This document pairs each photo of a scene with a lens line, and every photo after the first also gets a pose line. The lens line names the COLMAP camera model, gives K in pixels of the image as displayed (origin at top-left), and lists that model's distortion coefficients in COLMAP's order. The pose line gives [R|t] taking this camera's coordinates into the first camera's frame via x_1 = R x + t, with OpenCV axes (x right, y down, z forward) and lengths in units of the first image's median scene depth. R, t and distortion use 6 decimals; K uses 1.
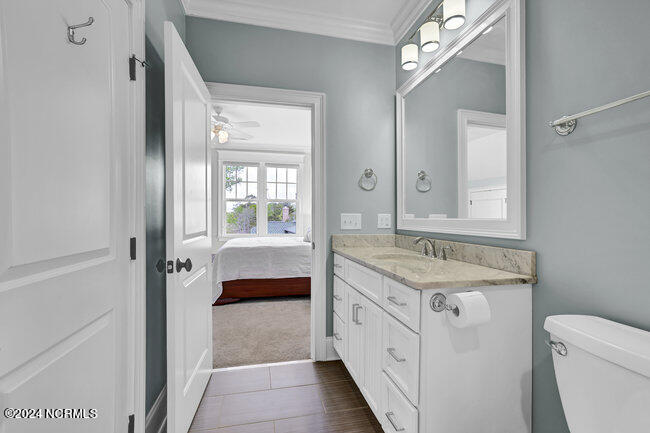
lens RADIAL K [[286.5, 0, 322.9], [0, 286.5, 214.4], [0, 0, 1]] dist [-0.022212, 0.001093]
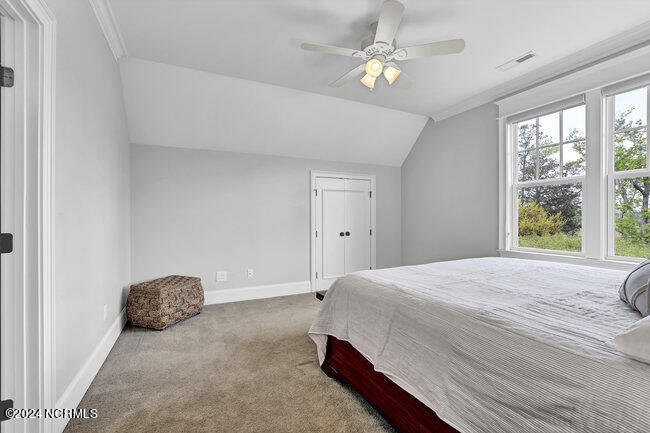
lens RADIAL K [[282.4, 0, 321.1], [0, 282.4, 218.6], [0, 0, 1]] dist [-0.011128, 0.000723]
pose [[0.238352, 0.002127, -0.971176, 0.098328], [0.009592, 0.999944, 0.004544, 0.007381], [0.971131, -0.010399, 0.238319, 0.486668]]
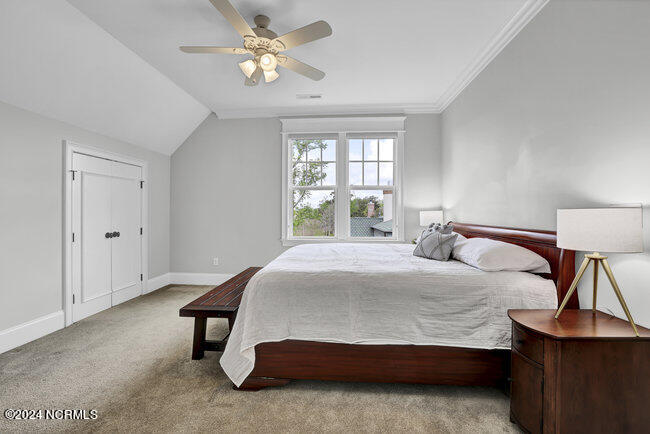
lens RADIAL K [[286.5, 0, 322.9], [0, 286.5, 214.9], [0, 0, 1]] dist [-0.022212, 0.001093]
pose [[0.957184, 0.001717, -0.289477, -0.056891], [0.002974, 0.999871, 0.015764, 0.005226], [0.289466, -0.015950, 0.957055, 0.319612]]
